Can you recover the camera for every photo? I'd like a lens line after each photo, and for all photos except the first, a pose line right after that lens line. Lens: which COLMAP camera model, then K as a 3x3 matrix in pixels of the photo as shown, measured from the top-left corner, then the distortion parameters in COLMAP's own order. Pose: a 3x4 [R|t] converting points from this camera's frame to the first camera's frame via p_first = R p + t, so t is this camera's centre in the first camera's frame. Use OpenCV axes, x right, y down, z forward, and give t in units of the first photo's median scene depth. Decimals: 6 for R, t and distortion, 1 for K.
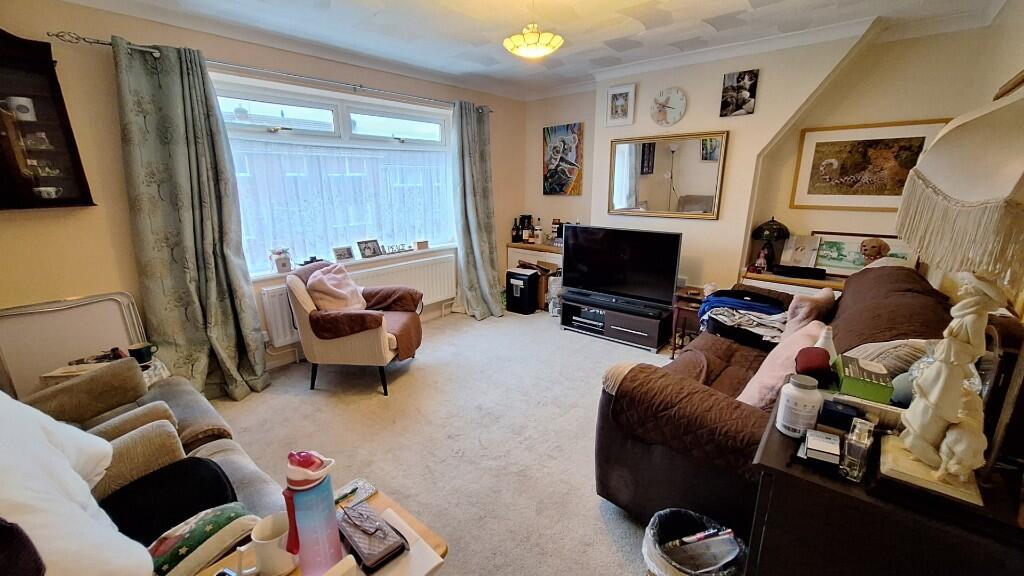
lens RADIAL K [[409.7, 0, 502.3], [0, 409.7, 292.6], [0, 0, 1]] dist [-0.006993, 0.003918]
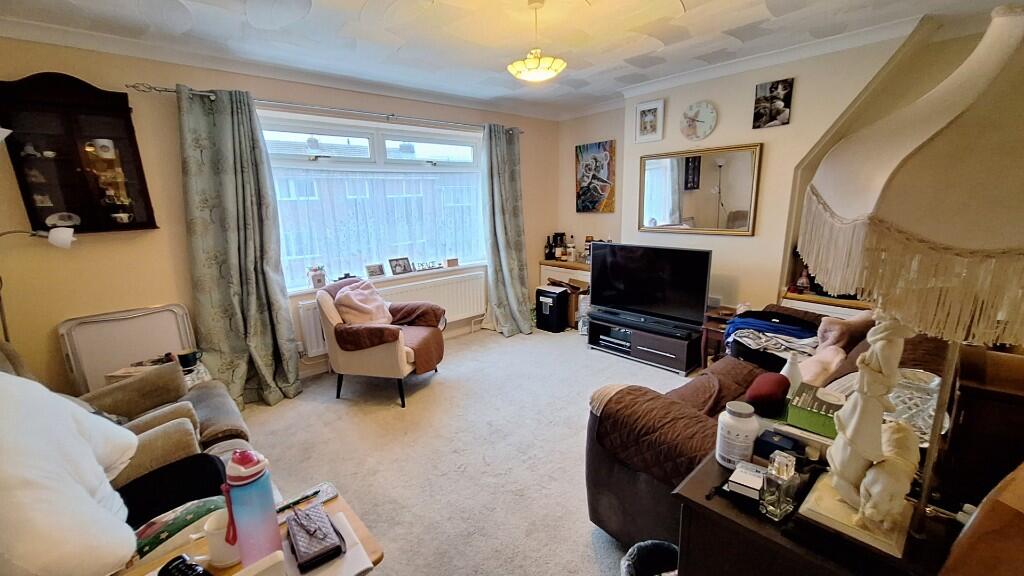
lens RADIAL K [[409.7, 0, 502.3], [0, 409.7, 292.6], [0, 0, 1]] dist [-0.006993, 0.003918]
pose [[0.990904, 0.010786, -0.134138, 0.106651], [-0.016387, 0.999036, -0.040725, -0.000715], [0.133569, 0.042552, 0.990125, -0.004684]]
